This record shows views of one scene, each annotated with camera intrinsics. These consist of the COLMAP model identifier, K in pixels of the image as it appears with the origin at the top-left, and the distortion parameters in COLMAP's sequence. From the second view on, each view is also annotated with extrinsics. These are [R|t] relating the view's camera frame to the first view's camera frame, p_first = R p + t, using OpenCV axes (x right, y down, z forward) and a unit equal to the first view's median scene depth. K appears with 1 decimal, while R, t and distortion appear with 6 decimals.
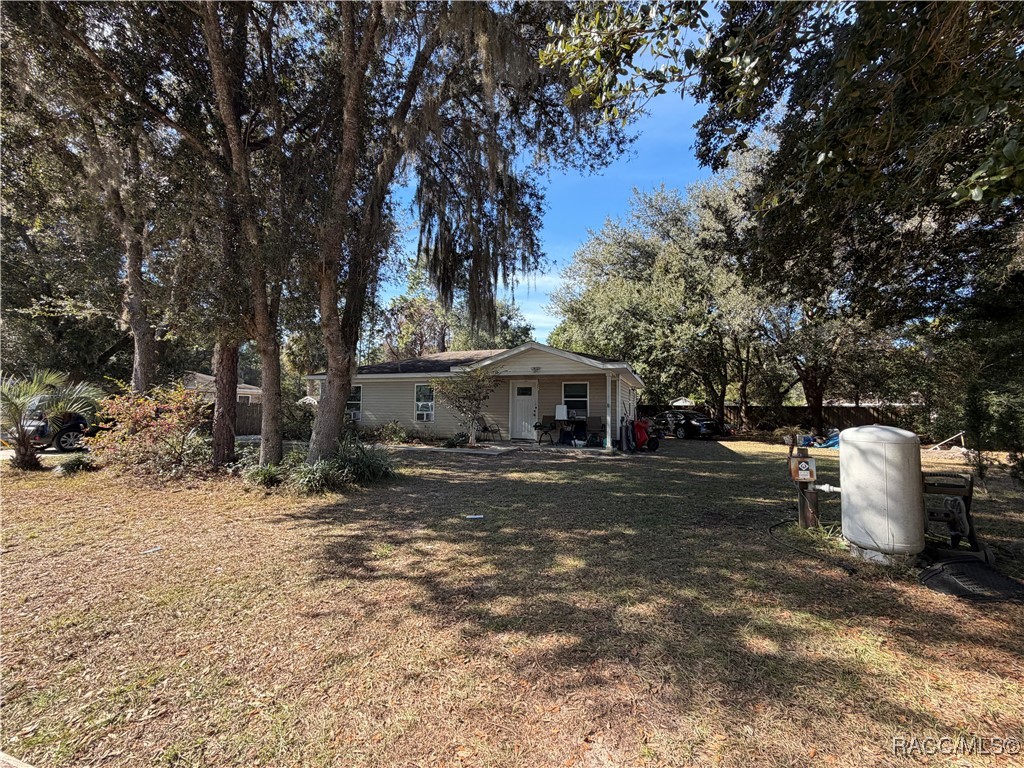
lens RADIAL K [[408.4, 0, 512.0], [0, 408.4, 384.0], [0, 0, 1]] dist [0.001516, -0.000241]
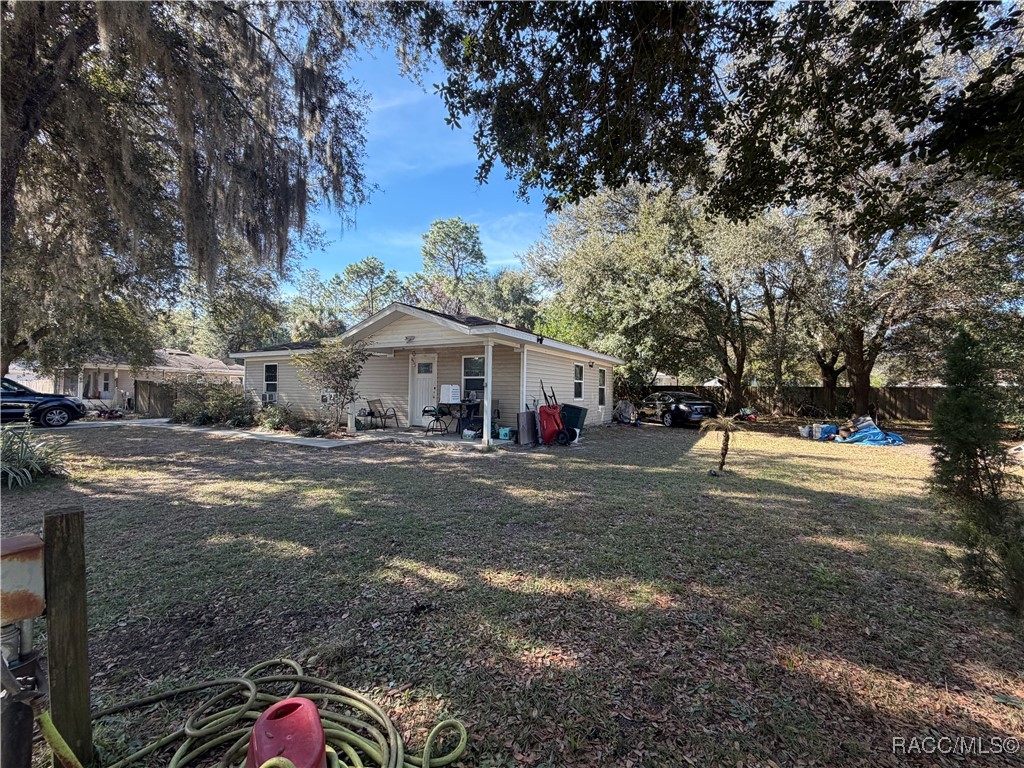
lens RADIAL K [[407.4, 0, 510.4], [0, 407.4, 385.7], [0, 0, 1]] dist [-0.001486, 0.000480]
pose [[0.987620, -0.000775, -0.156866, 0.605656], [0.008665, 0.998731, 0.049620, 0.026793], [0.156628, -0.050365, 0.986373, 0.419633]]
